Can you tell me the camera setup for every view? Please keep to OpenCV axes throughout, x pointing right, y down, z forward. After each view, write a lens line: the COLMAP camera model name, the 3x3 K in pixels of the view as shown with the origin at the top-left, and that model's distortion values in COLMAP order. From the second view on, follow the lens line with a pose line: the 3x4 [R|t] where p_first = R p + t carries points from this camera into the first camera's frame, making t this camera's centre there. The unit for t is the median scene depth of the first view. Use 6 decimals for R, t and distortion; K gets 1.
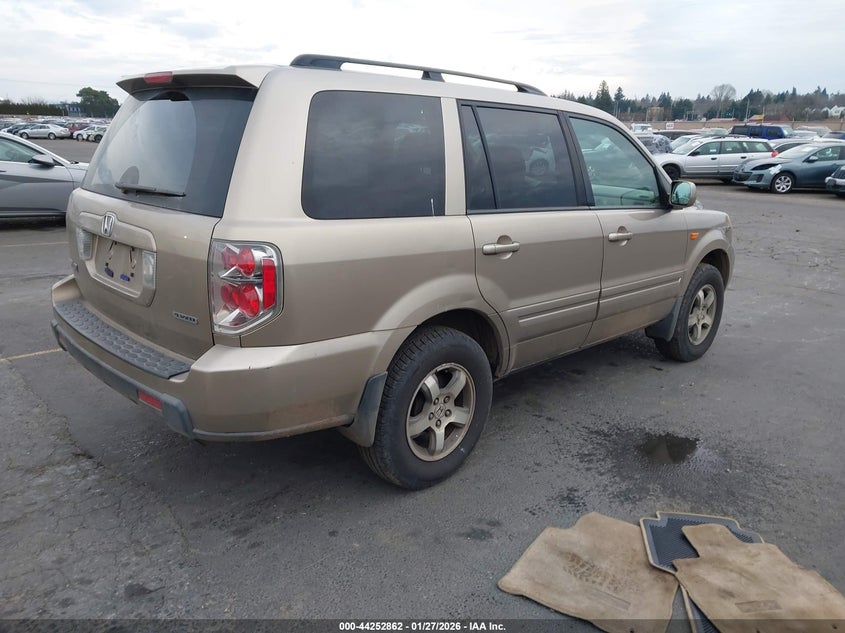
lens RADIAL K [[738.1, 0, 425.4], [0, 738.1, 338.4], [0, 0, 1]] dist [0.007320, 0.002074]
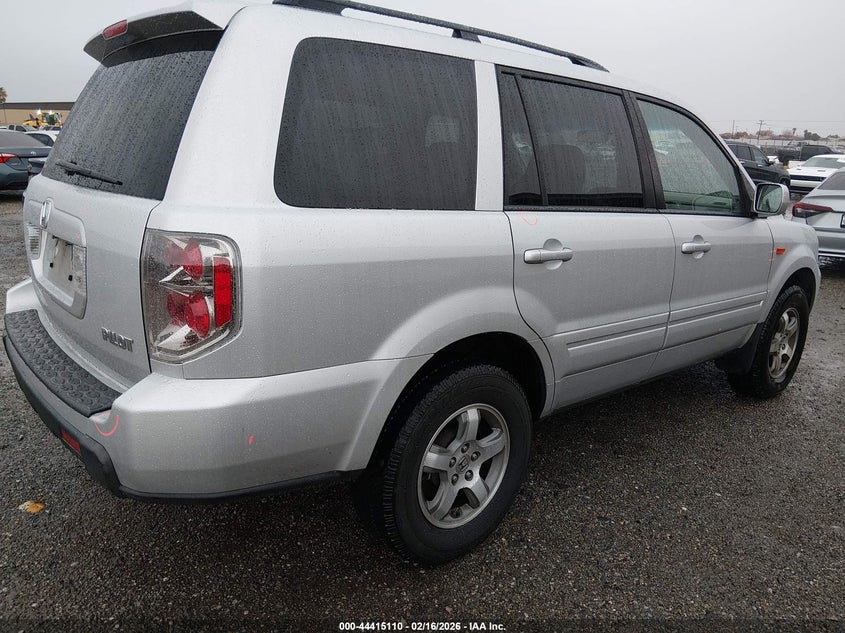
lens RADIAL K [[685.7, 0, 422.5], [0, 685.7, 316.5], [0, 0, 1]] dist [-0.031133, -0.005155]
pose [[0.997010, 0.032298, -0.070206, 0.025203], [-0.035425, 0.998414, -0.043751, -0.023650], [0.068681, 0.046107, 0.996573, 0.292934]]
